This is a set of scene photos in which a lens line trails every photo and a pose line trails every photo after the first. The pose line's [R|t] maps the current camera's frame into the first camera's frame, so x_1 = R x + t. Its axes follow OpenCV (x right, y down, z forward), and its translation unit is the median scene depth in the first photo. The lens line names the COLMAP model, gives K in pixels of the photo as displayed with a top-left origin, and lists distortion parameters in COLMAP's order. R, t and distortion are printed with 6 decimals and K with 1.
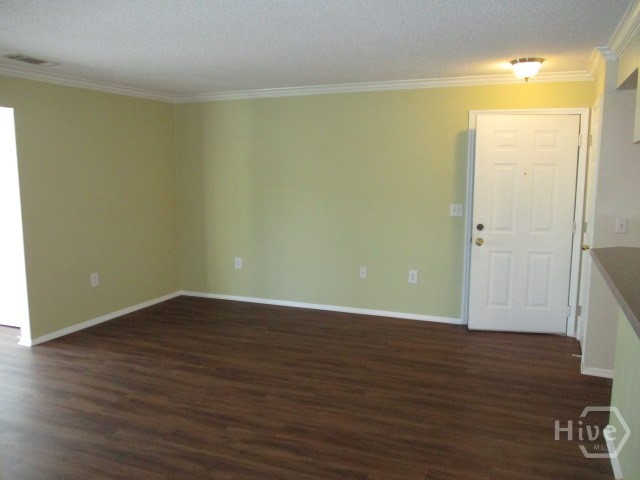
lens RADIAL K [[527.3, 0, 320.0], [0, 527.3, 240.0], [0, 0, 1]] dist [-0.034089, 0.007994]
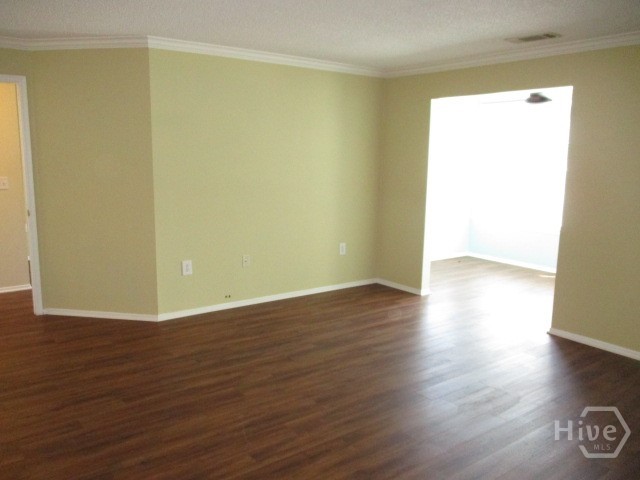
lens RADIAL K [[527.3, 0, 320.0], [0, 527.3, 240.0], [0, 0, 1]] dist [-0.034089, 0.007994]
pose [[-0.503025, 0.122146, -0.855597, 0.676717], [-0.129056, 0.968248, 0.214103, -0.168455], [0.854582, 0.218119, -0.471289, 1.511479]]
